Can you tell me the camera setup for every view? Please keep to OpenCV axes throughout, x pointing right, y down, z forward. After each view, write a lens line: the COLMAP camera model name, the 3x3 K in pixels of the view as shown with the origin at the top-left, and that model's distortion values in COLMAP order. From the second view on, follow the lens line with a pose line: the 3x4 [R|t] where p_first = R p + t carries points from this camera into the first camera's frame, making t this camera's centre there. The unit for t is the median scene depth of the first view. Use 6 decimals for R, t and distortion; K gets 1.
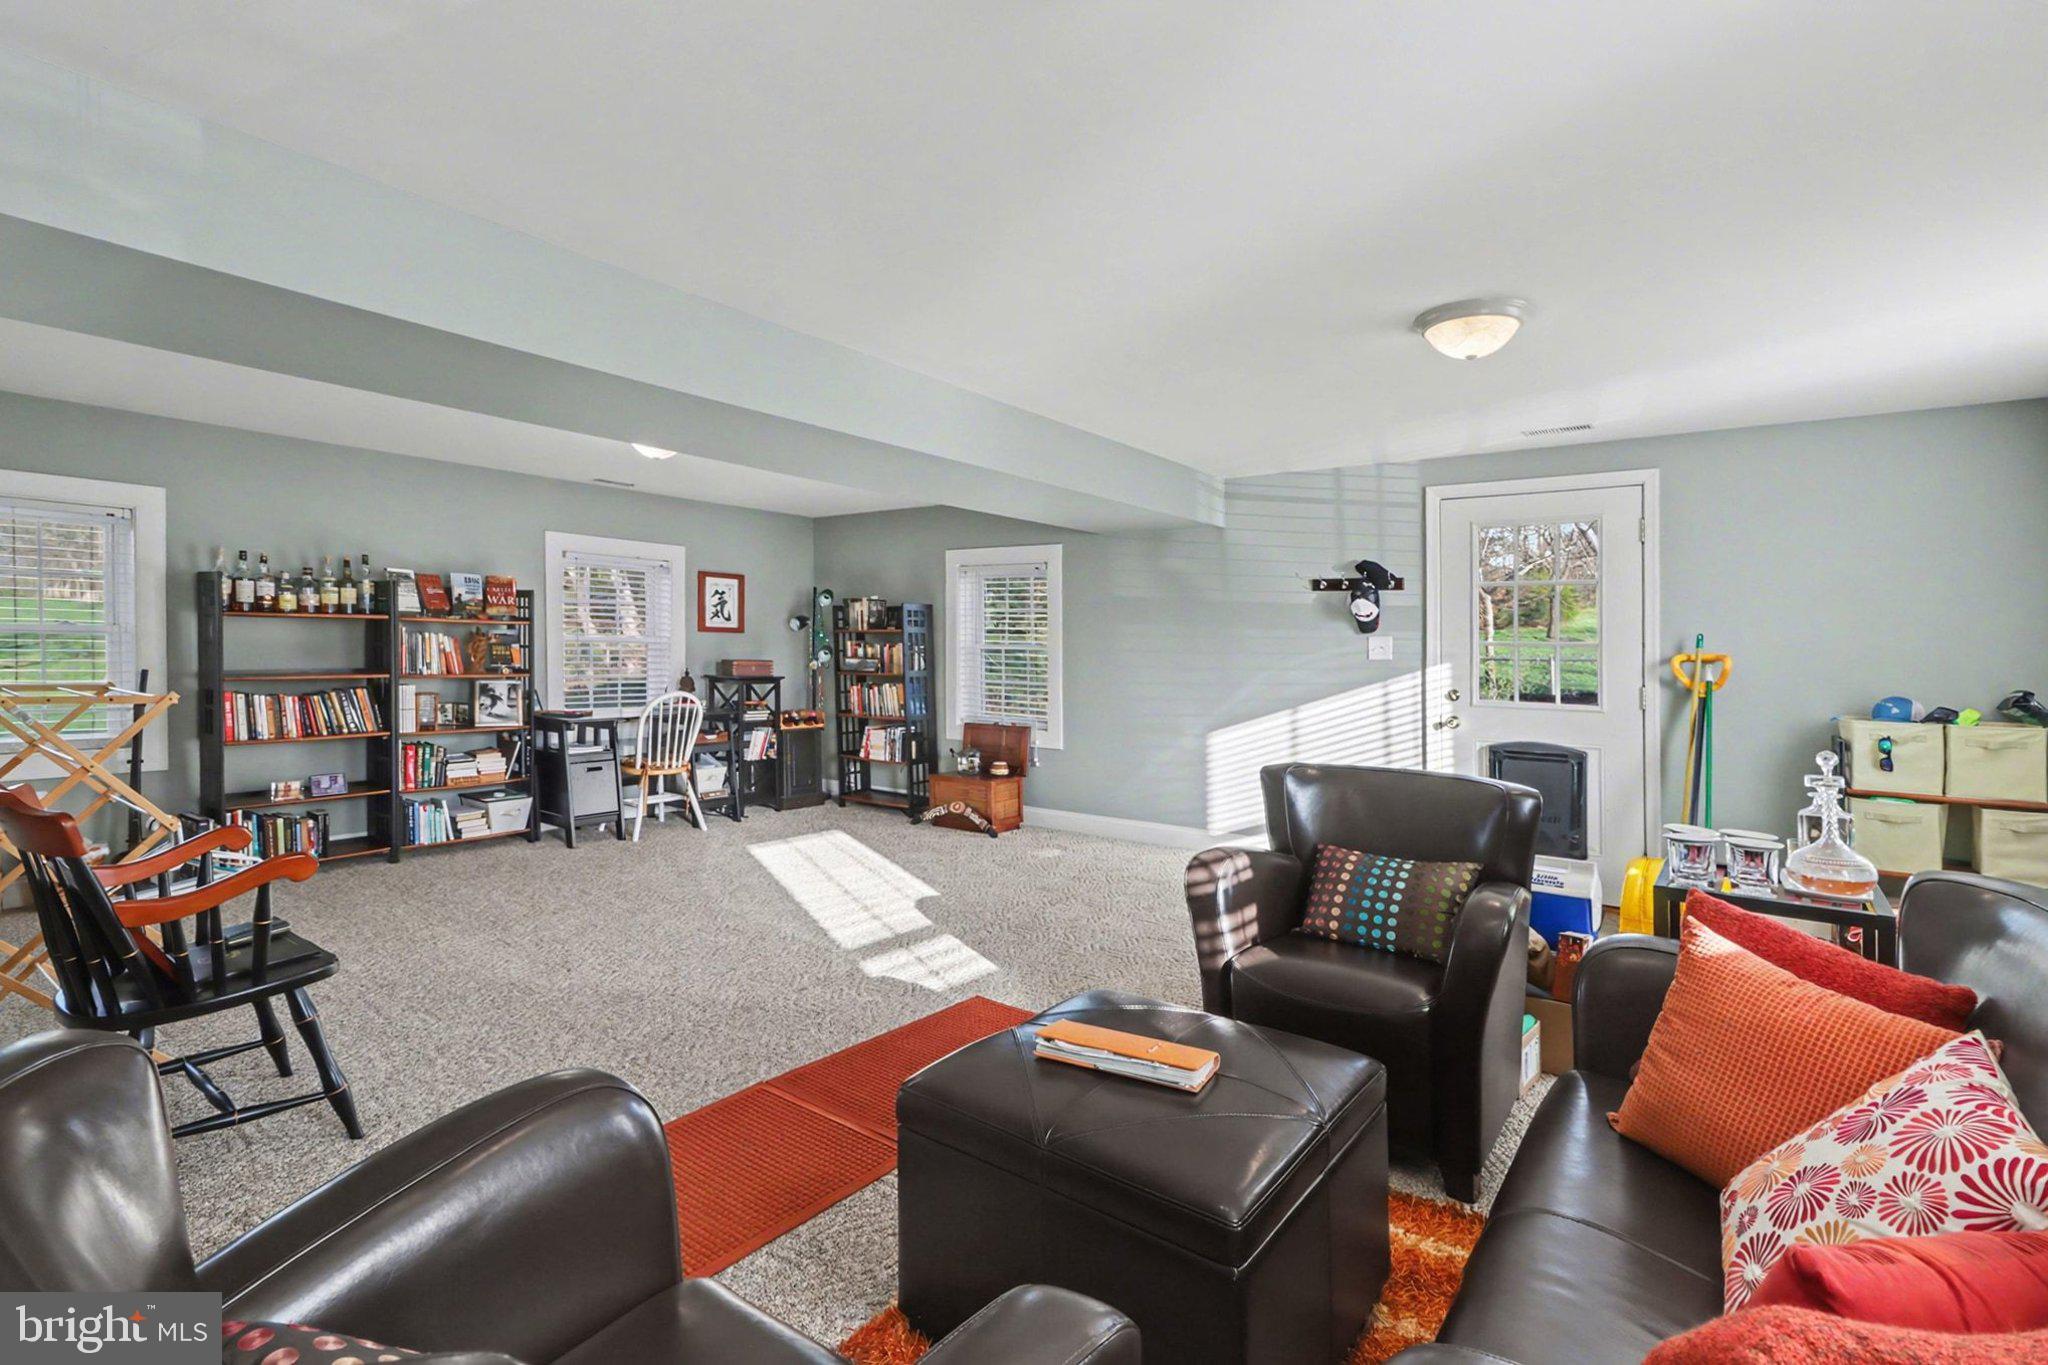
lens RADIAL K [[956.4, 0, 1033.0], [0, 956.4, 670.1], [0, 0, 1]] dist [-0.029472, 0.018651]
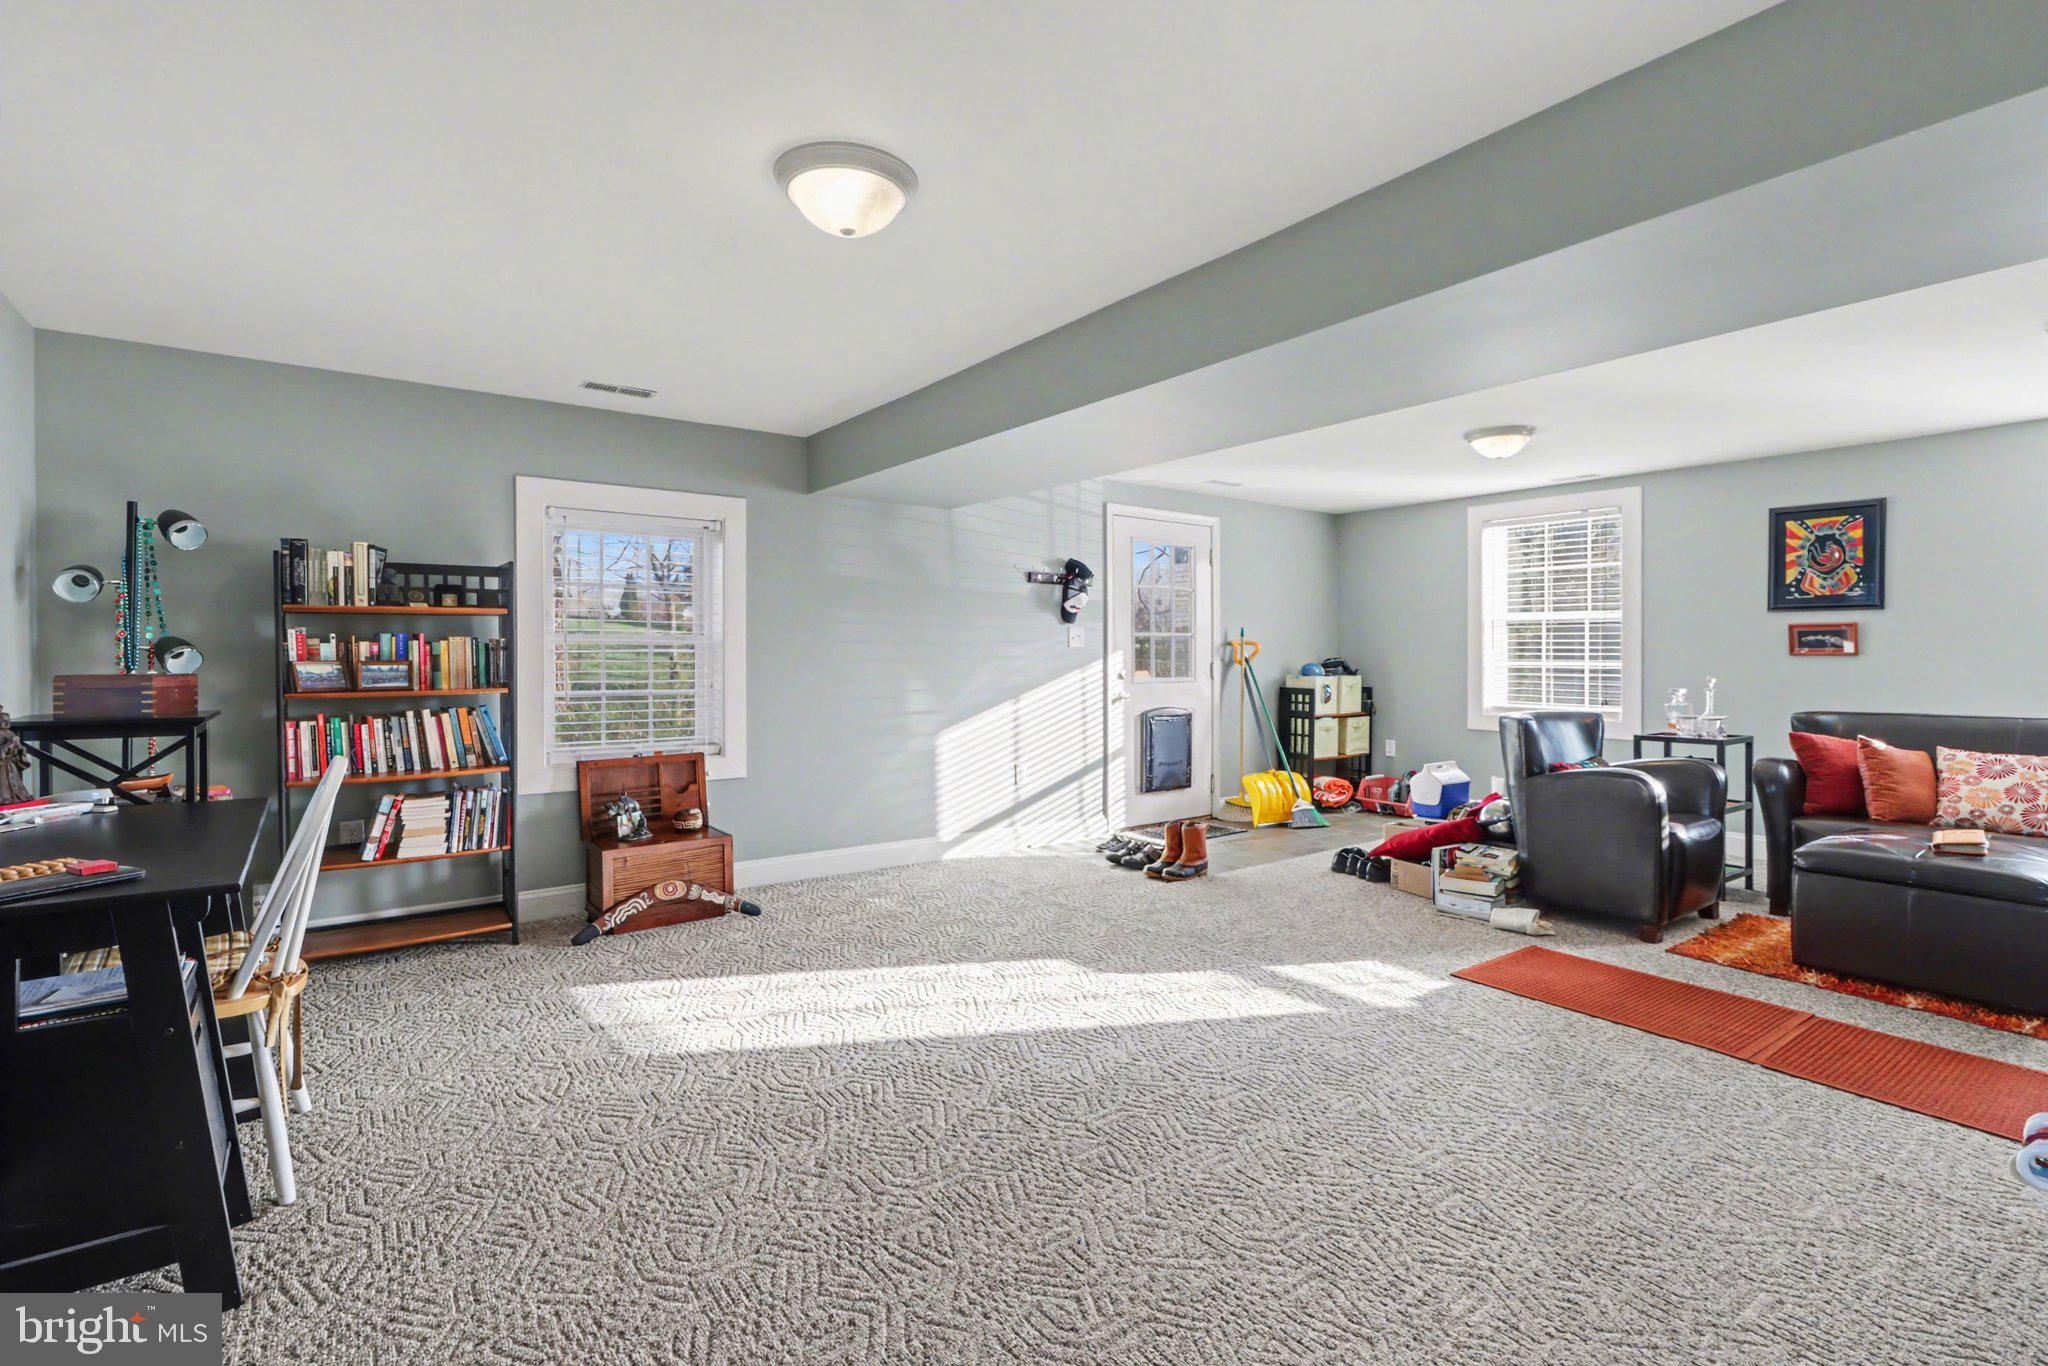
lens RADIAL K [[956.4, 0, 1033.0], [0, 956.4, 670.6], [0, 0, 1]] dist [-0.029472, 0.018651]
pose [[0.304289, -0.045162, 0.951509, -0.741615], [0.019833, 0.998959, 0.041071, -0.031161], [-0.952373, 0.006373, 0.304868, 0.700217]]
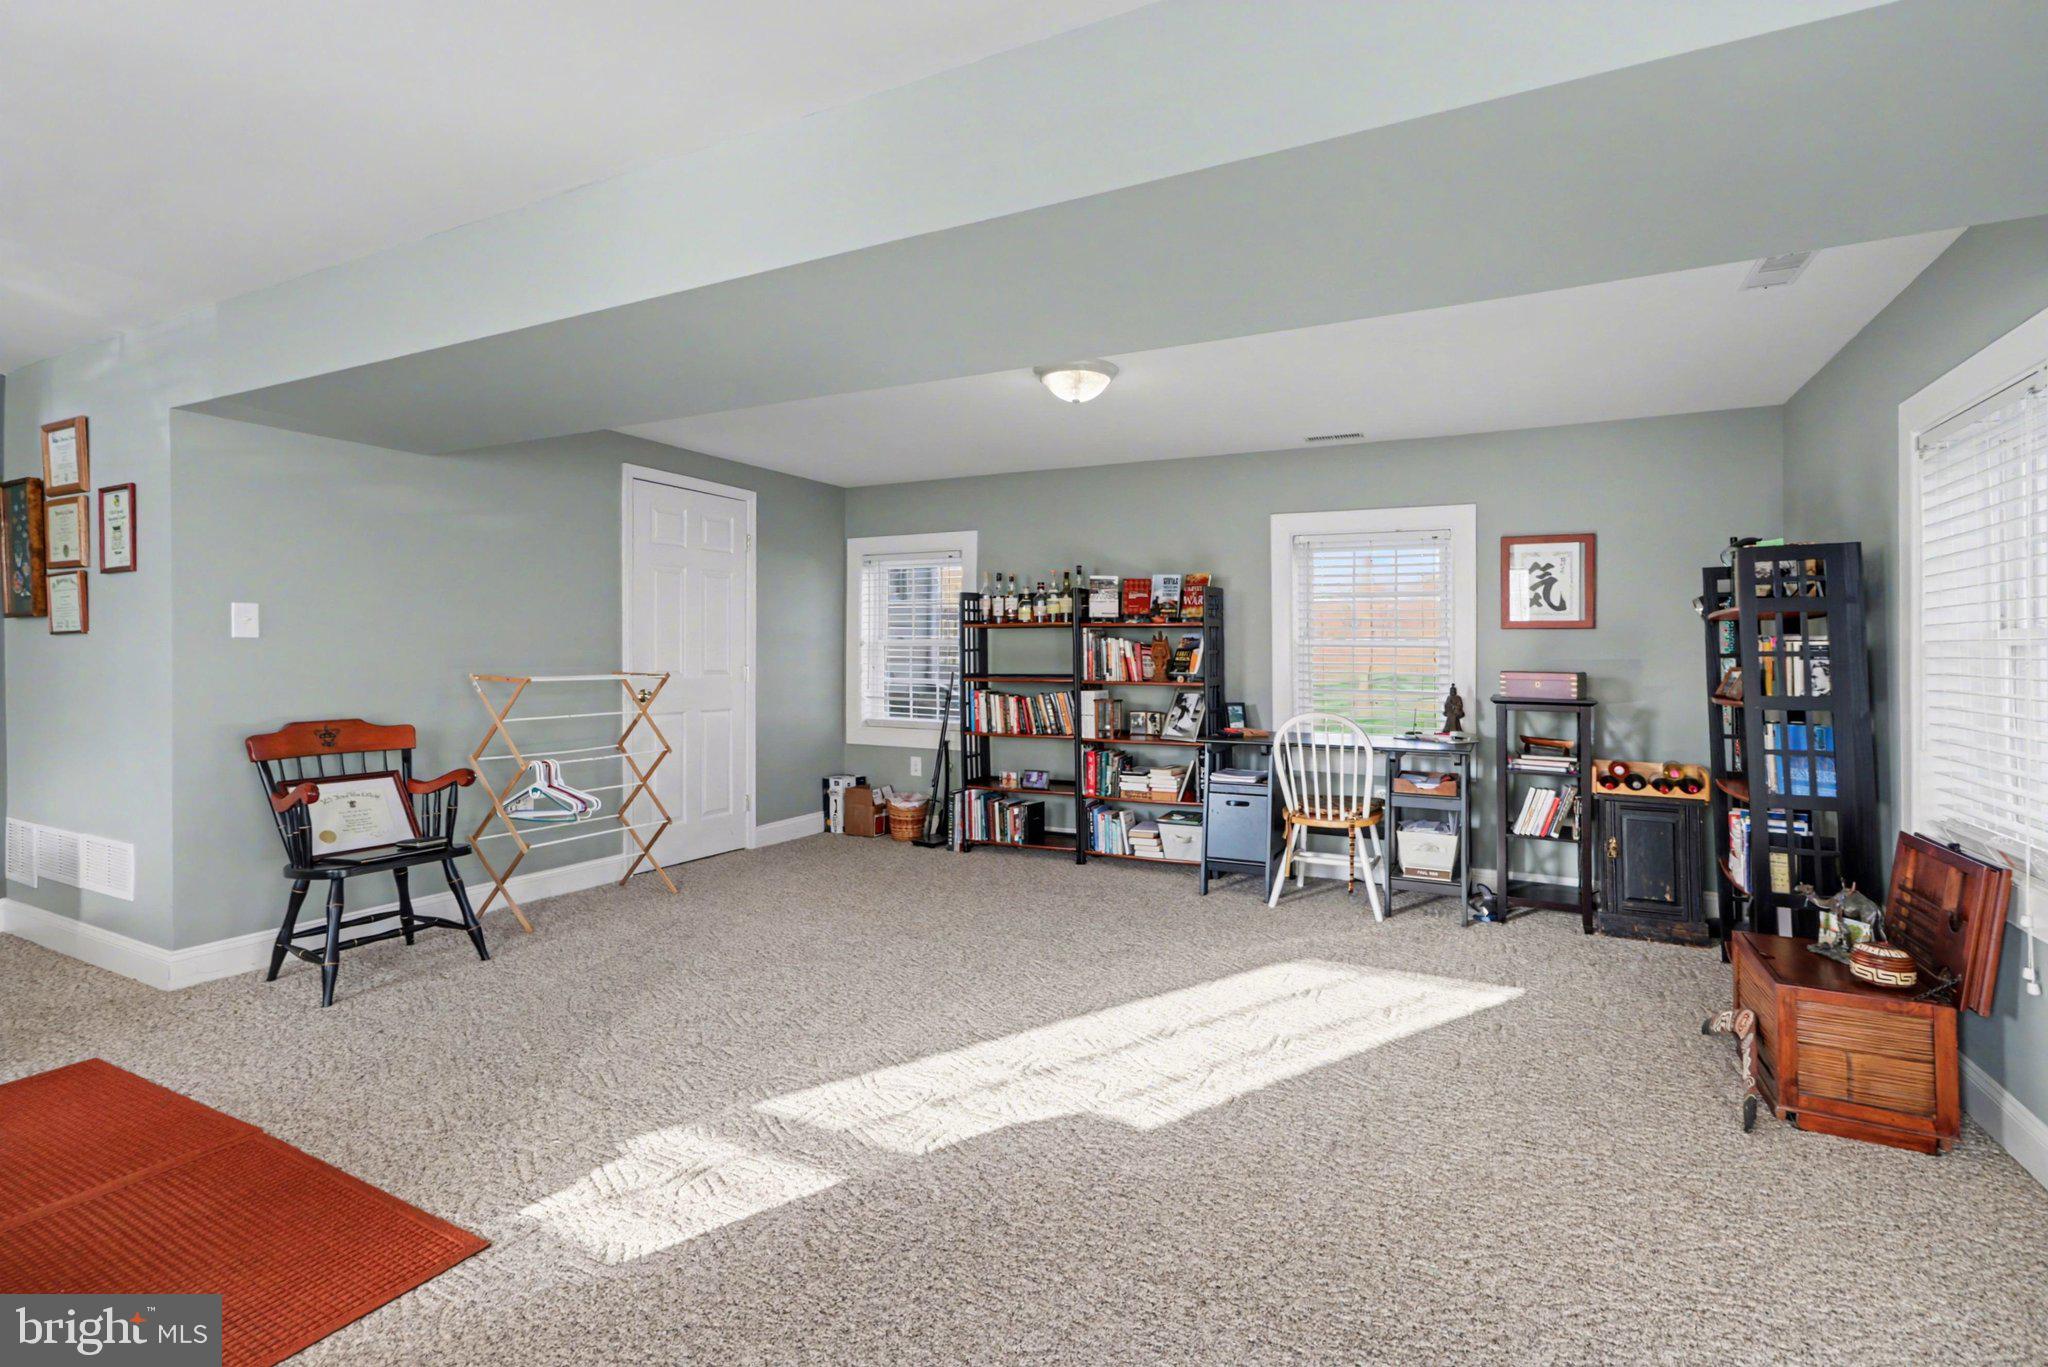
lens RADIAL K [[956.4, 0, 1033.0], [0, 956.4, 671.1], [0, 0, 1]] dist [-0.029472, 0.018651]
pose [[0.172768, -0.003069, -0.984958, 0.321074], [-0.029364, 0.999535, -0.008265, 0.005159], [0.984525, 0.030350, 0.172597, 0.752421]]
